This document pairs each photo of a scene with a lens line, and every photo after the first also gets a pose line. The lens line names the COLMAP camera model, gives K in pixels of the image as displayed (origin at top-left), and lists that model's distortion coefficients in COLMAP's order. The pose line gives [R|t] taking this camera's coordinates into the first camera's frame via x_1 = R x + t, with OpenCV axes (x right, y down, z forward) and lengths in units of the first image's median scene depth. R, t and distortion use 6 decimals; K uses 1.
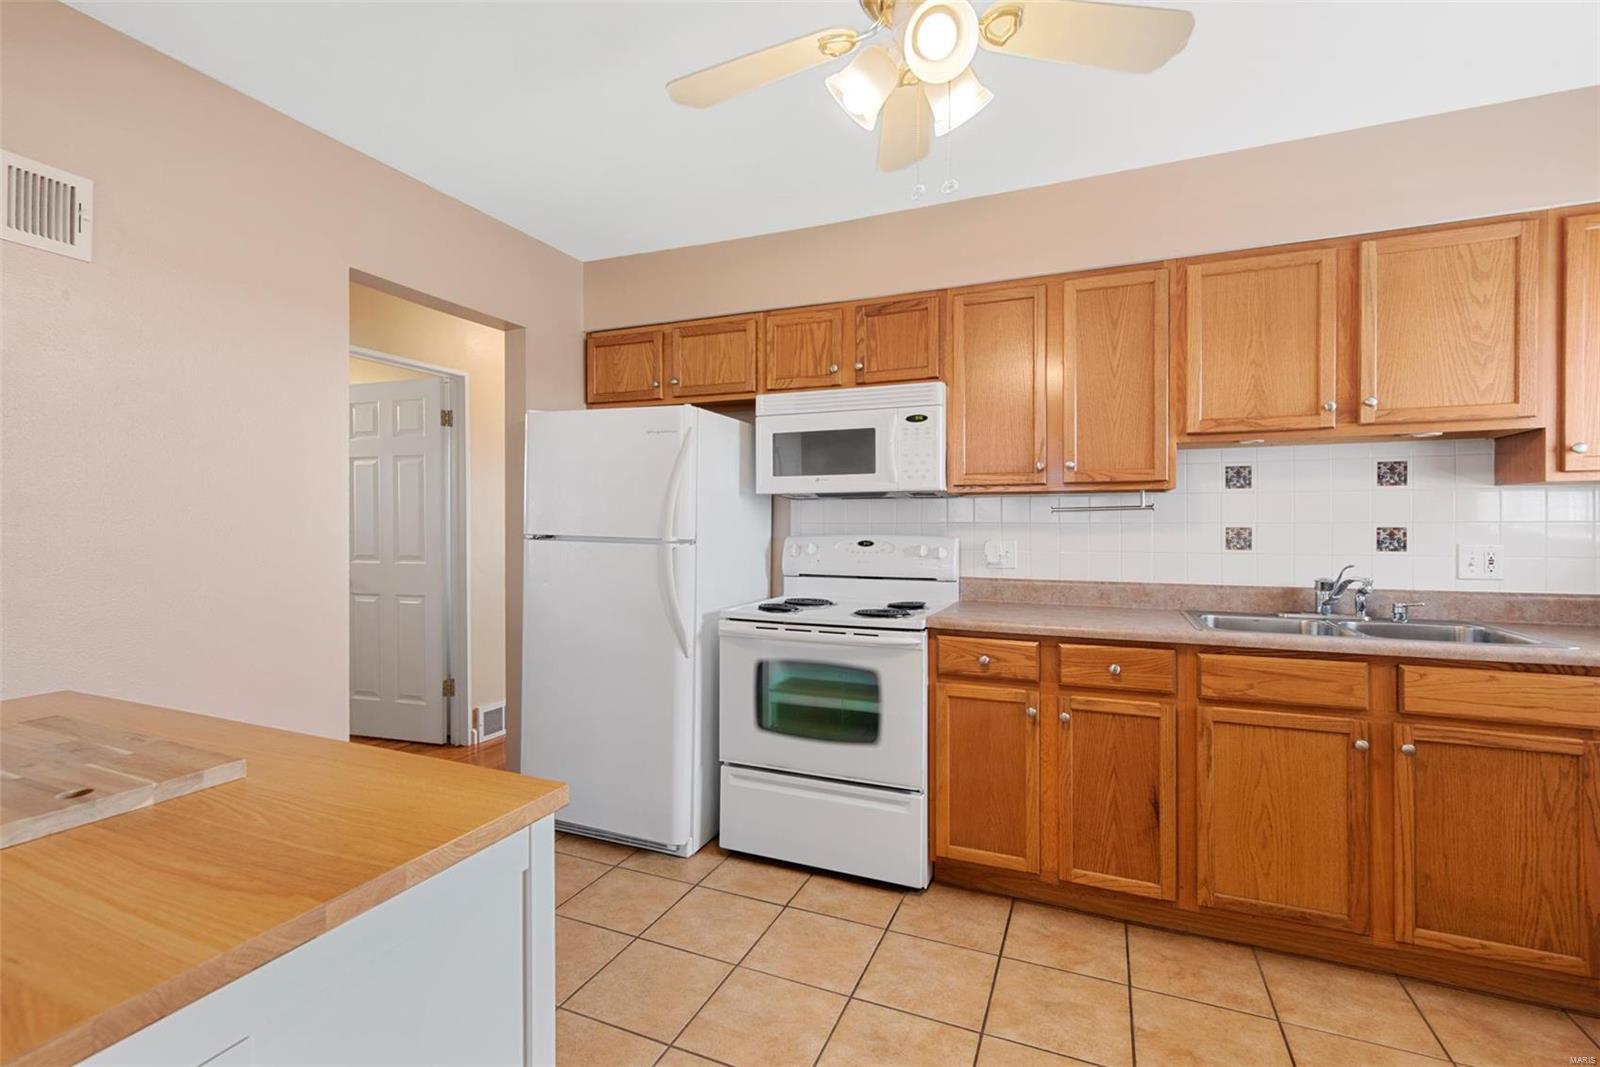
lens RADIAL K [[710.1, 0, 798.2], [0, 710.1, 532.4], [0, 0, 1]] dist [0.002965, 0.000416]
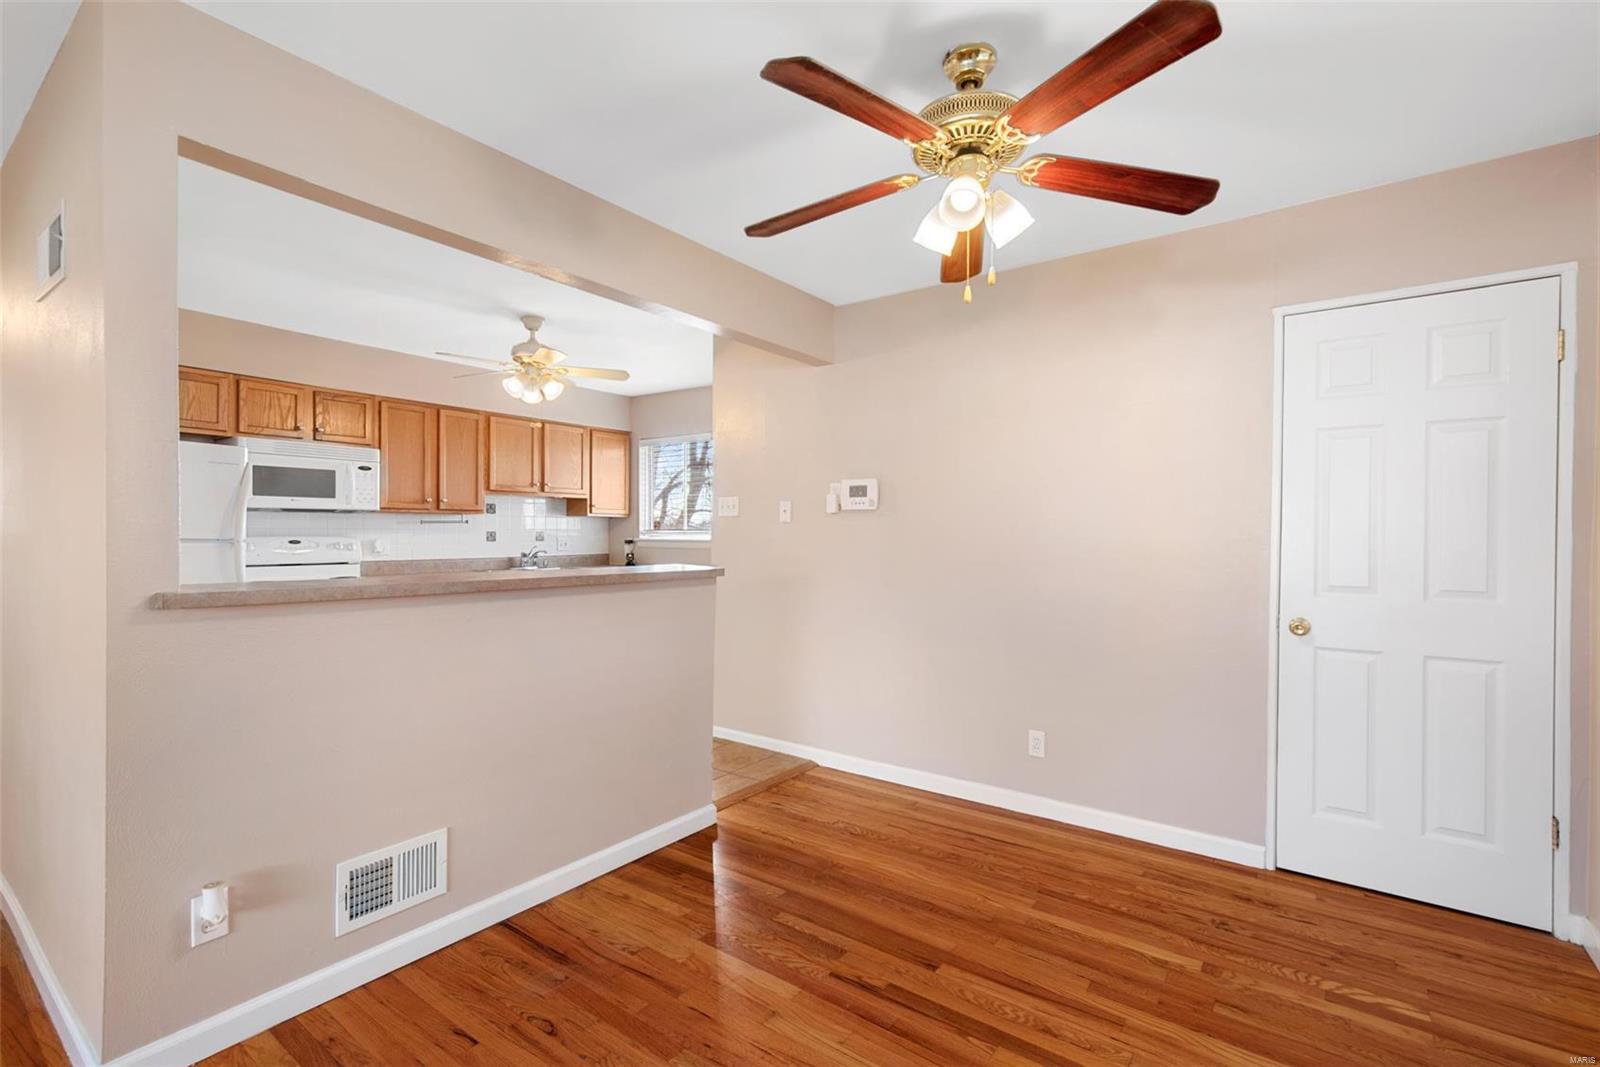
lens RADIAL K [[718.4, 0, 800.5], [0, 718.4, 536.1], [0, 0, 1]] dist [0.003403, 0.000275]
pose [[0.230824, -0.006365, 0.972975, -1.358427], [0.005696, 0.999970, 0.005190, 0.001734], [-0.972979, 0.004344, 0.230853, -0.459289]]
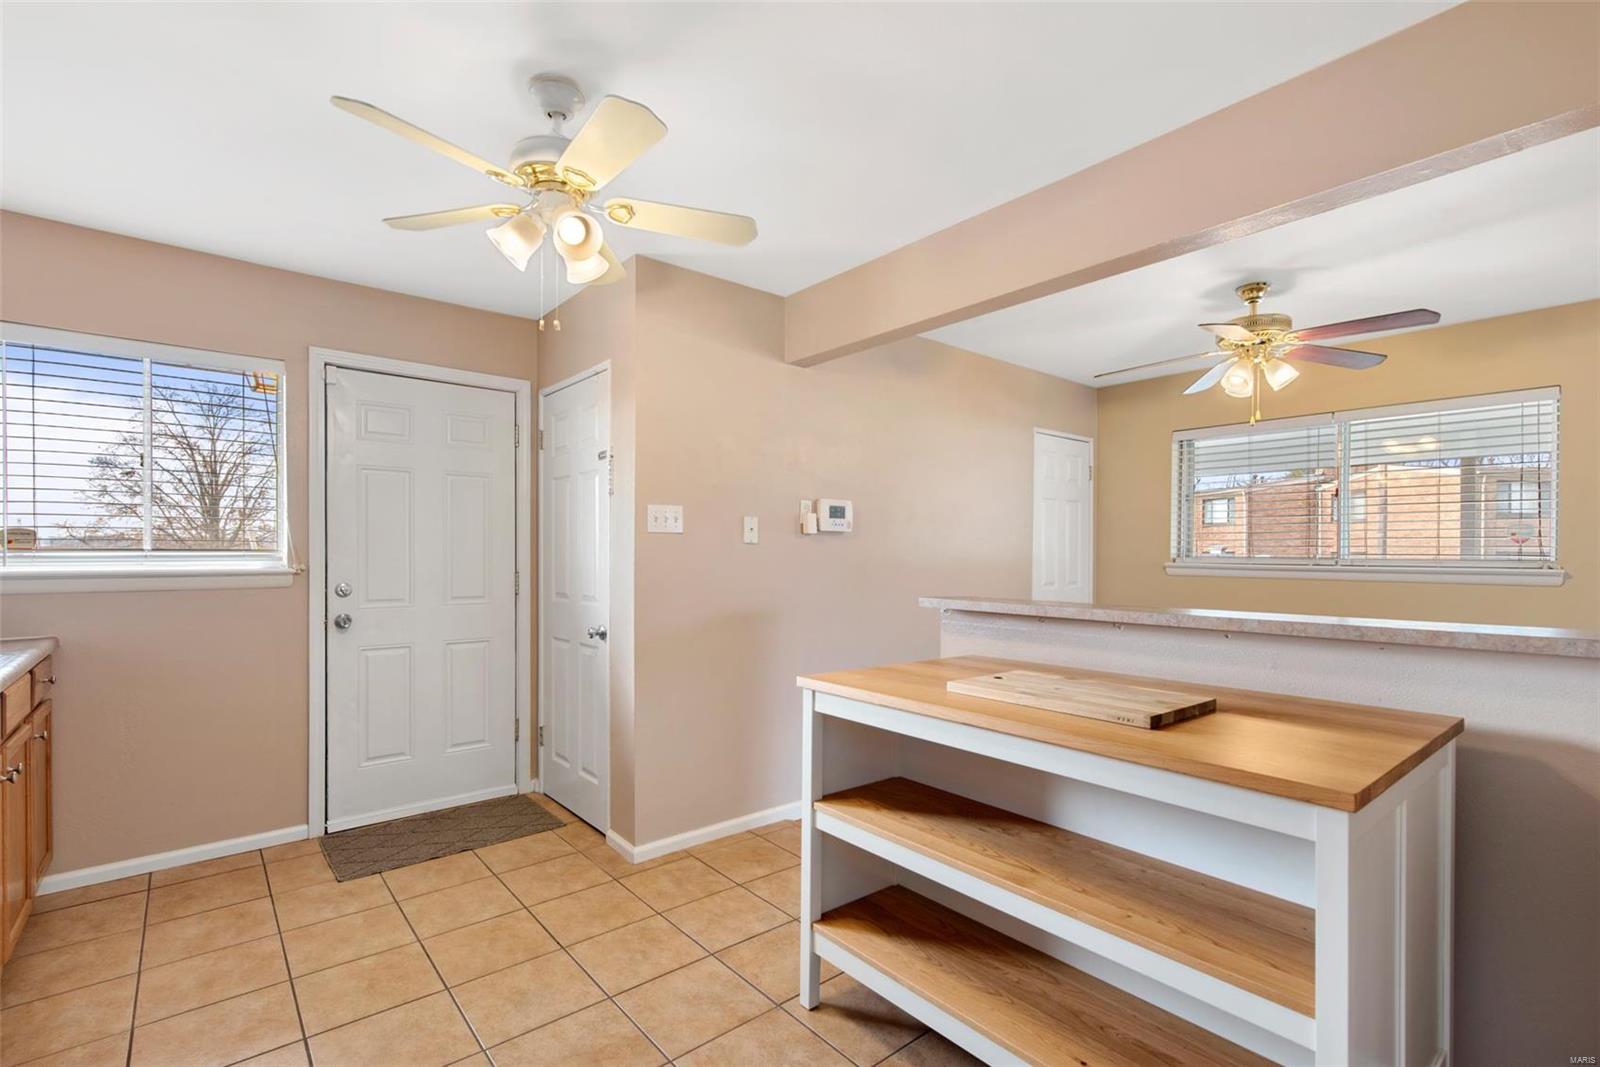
lens RADIAL K [[718.8, 0, 790.6], [0, 718.8, 565.8], [0, 0, 1]] dist [0.000729, 0.000060]
pose [[-0.890818, -0.012275, 0.454195, -0.459885], [0.000201, 0.999624, 0.027410, -0.015814], [-0.454361, 0.024509, -0.890481, 1.051553]]
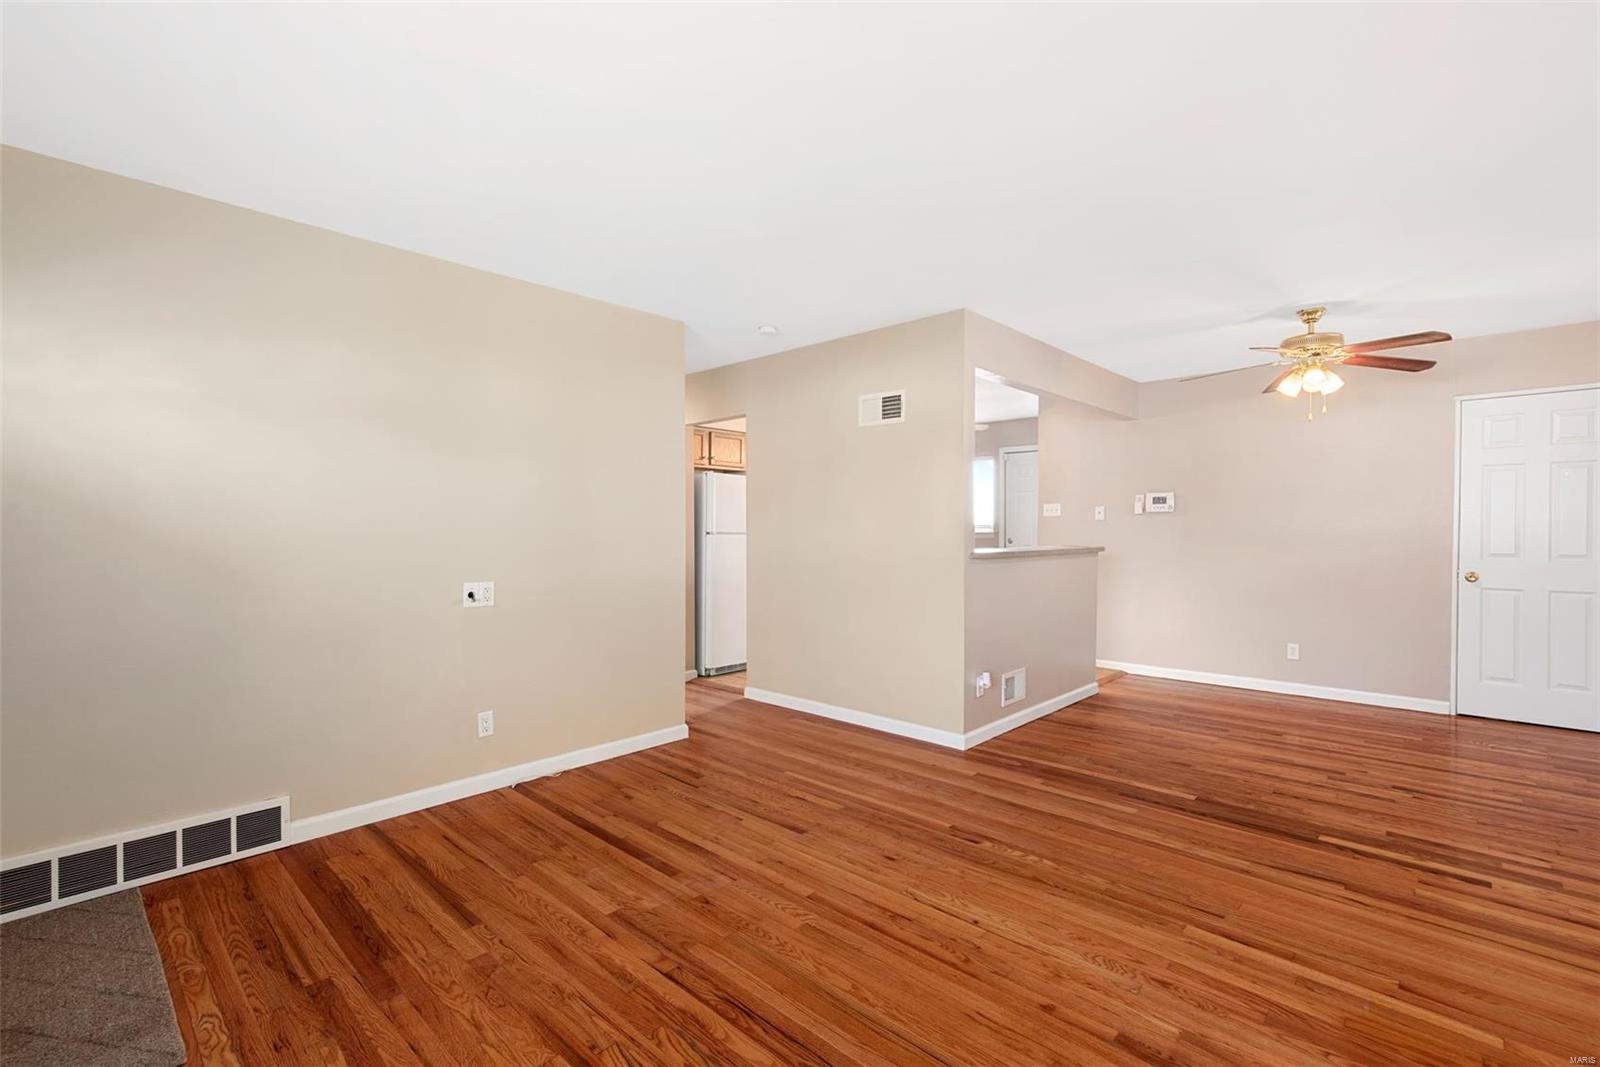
lens RADIAL K [[710.1, 0, 798.2], [0, 710.1, 532.4], [0, 0, 1]] dist [0.002965, 0.000416]
pose [[0.347562, -0.010233, 0.937601, -2.501468], [0.012758, 0.999899, 0.006184, -0.005601], [-0.937570, 0.009813, 0.347658, 0.066189]]
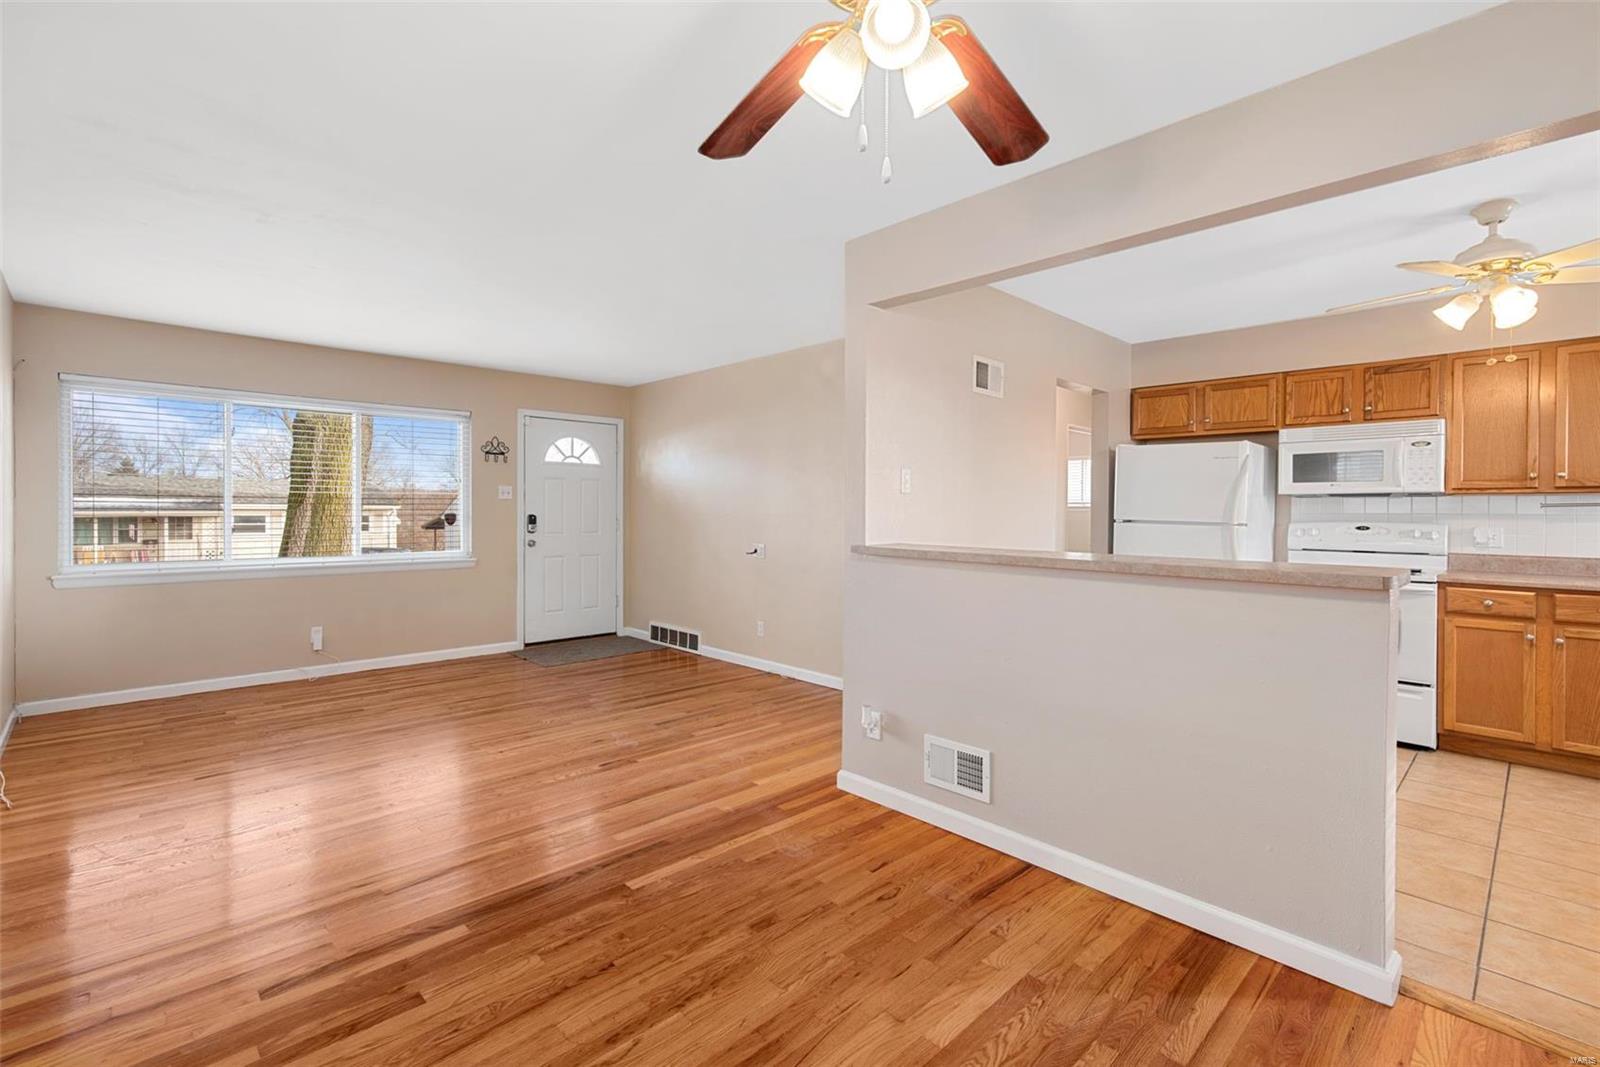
lens RADIAL K [[717.9, 0, 796.1], [0, 717.9, 520.4], [0, 0, 1]] dist [0.002973, 0.000336]
pose [[0.920326, 0.009281, -0.391043, -0.469072], [-0.009224, 0.999955, 0.002023, 0.009552], [0.391044, 0.001745, 0.920370, -0.944312]]
